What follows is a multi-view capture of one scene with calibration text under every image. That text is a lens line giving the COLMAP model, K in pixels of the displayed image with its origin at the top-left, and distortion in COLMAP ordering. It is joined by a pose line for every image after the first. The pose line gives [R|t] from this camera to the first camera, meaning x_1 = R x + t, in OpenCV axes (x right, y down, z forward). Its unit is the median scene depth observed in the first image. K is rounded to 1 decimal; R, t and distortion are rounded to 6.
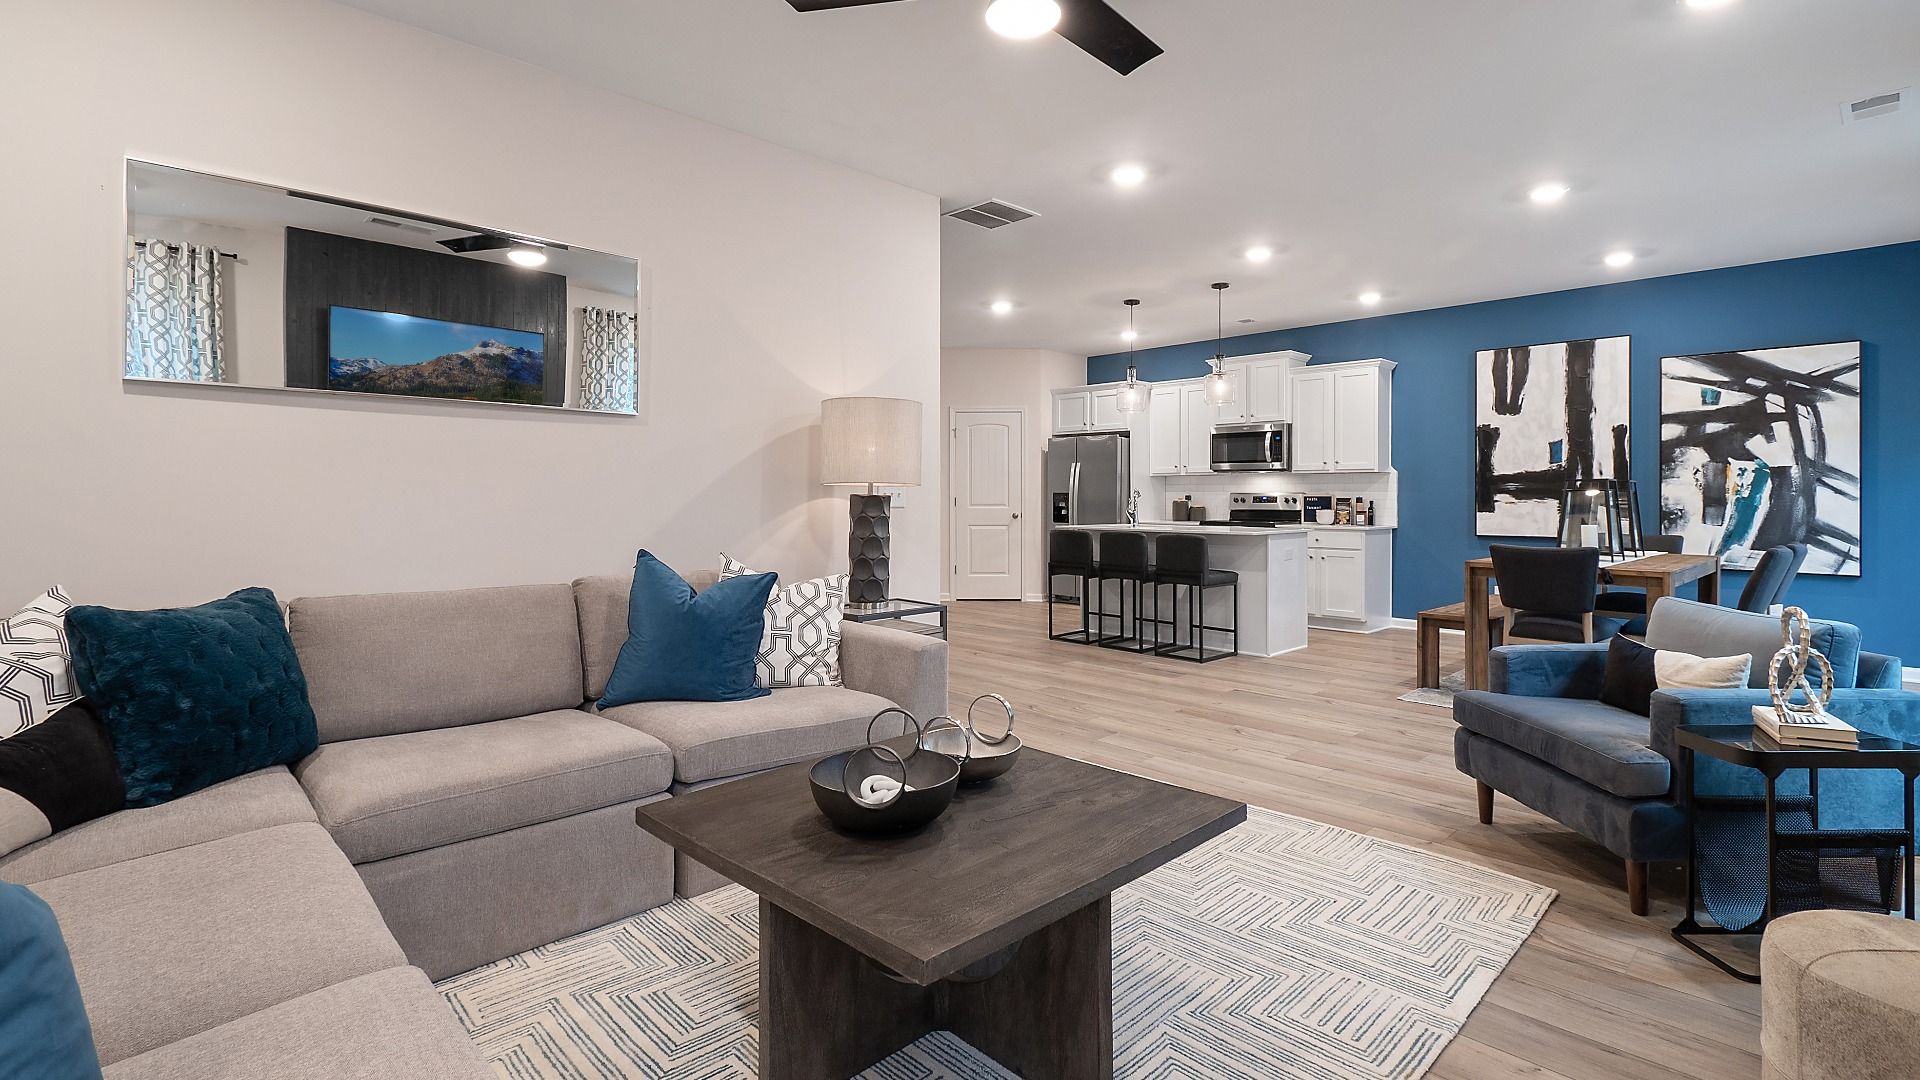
lens RADIAL K [[866.6, 0, 963.9], [0, 866.6, 489.5], [0, 0, 1]] dist [0.004417, -0.002789]
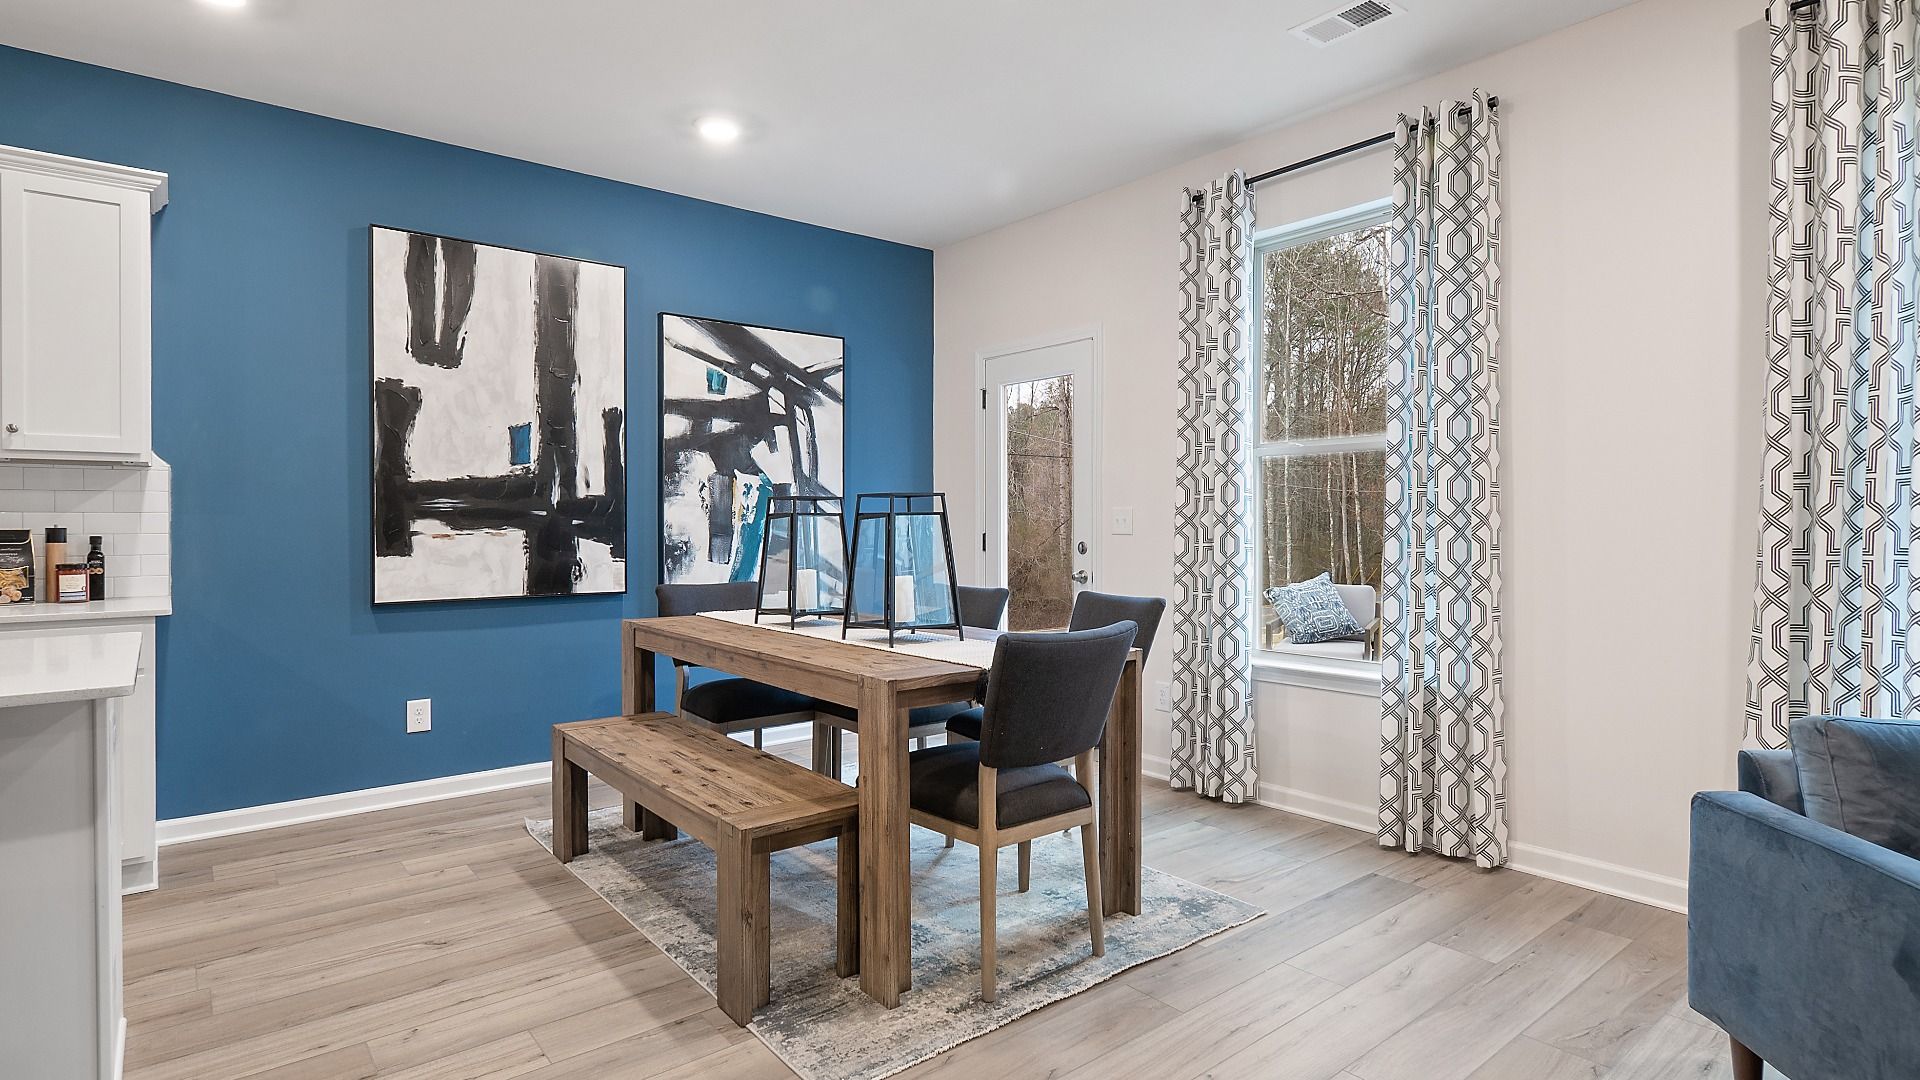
lens RADIAL K [[964.3, 0, 960.7], [0, 964.3, 530.0], [0, 0, 1]] dist [0.005601, -0.005061]
pose [[0.082555, -0.010413, 0.996532, 0.079563], [-0.004708, 0.999930, 0.010838, 0.003874], [-0.996575, -0.005587, 0.082500, 0.642147]]
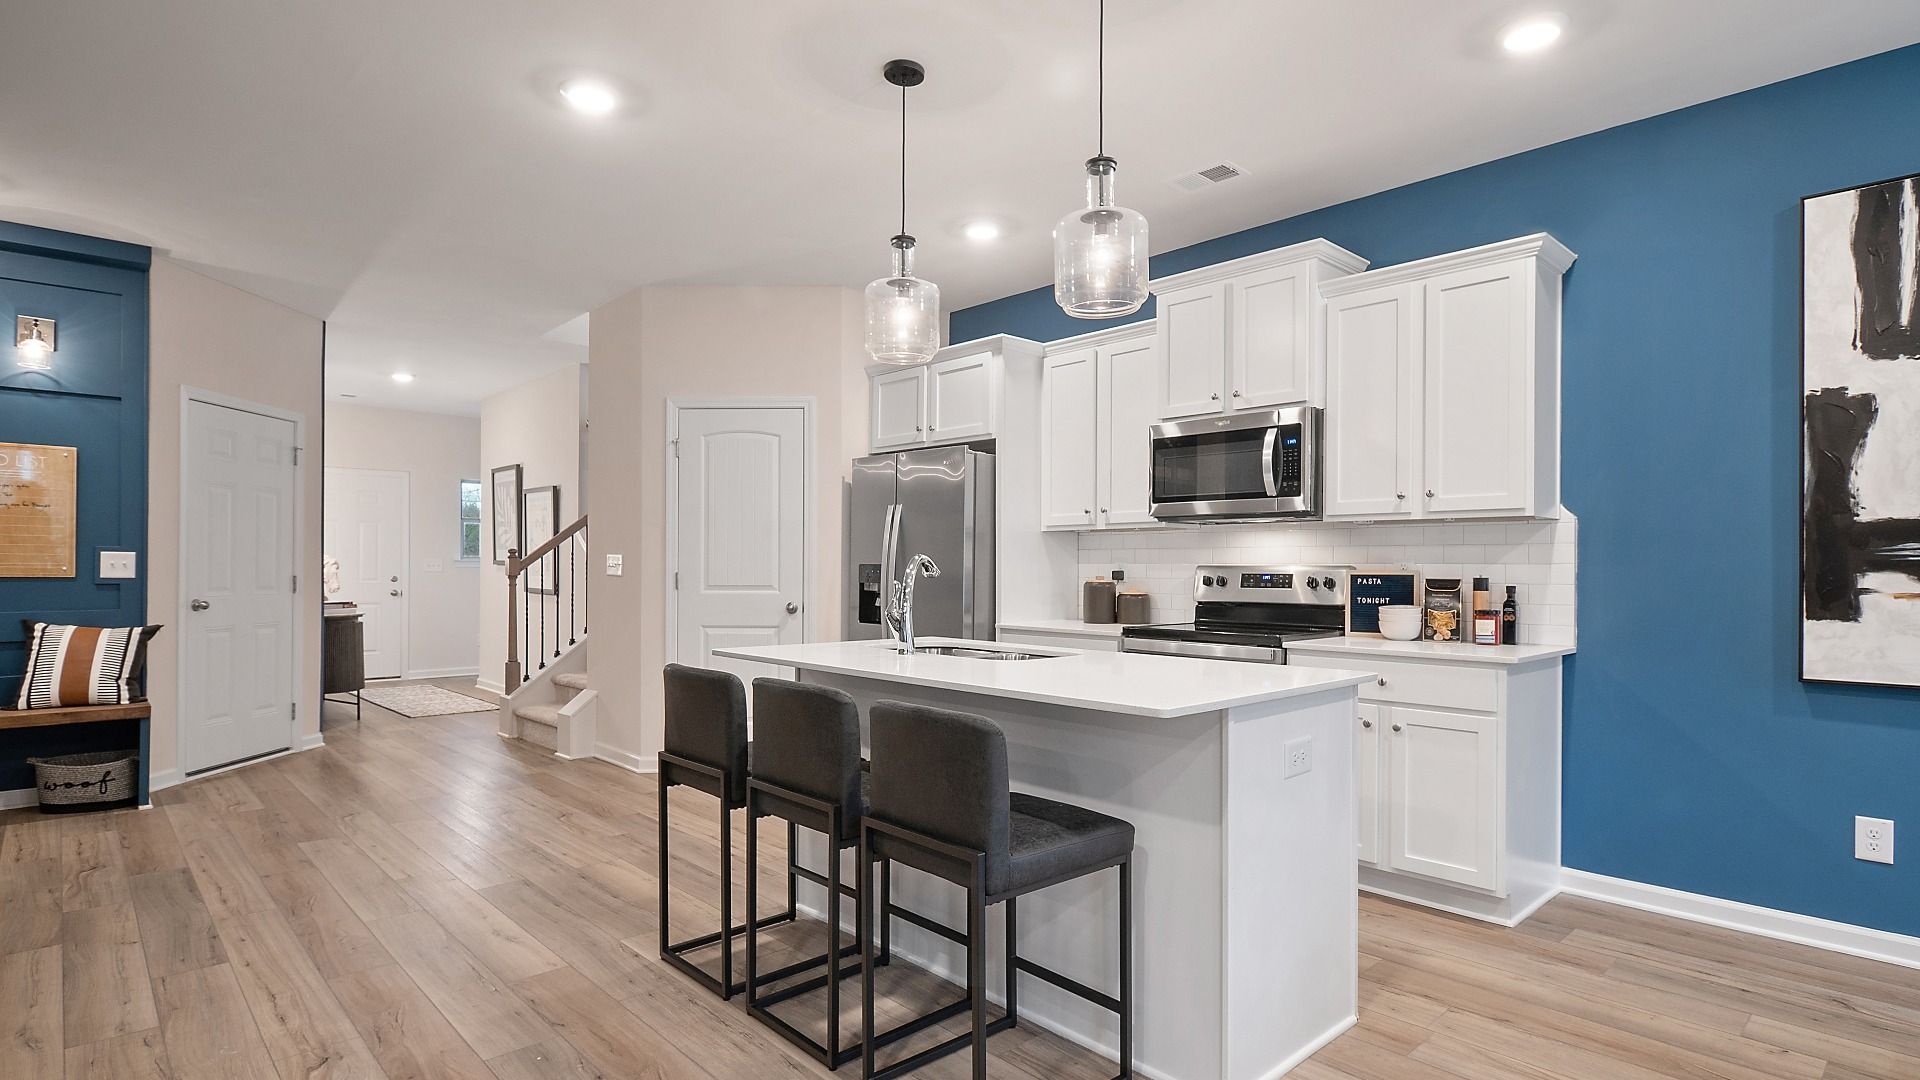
lens RADIAL K [[964.3, 0, 962.6], [0, 964.3, 560.6], [0, 0, 1]] dist [0.005601, -0.005061]
pose [[0.999869, 0.003291, -0.015833, 0.232956], [-0.003285, 0.999995, 0.000412, 0.001350], [0.015834, -0.000360, 0.999875, 0.582725]]
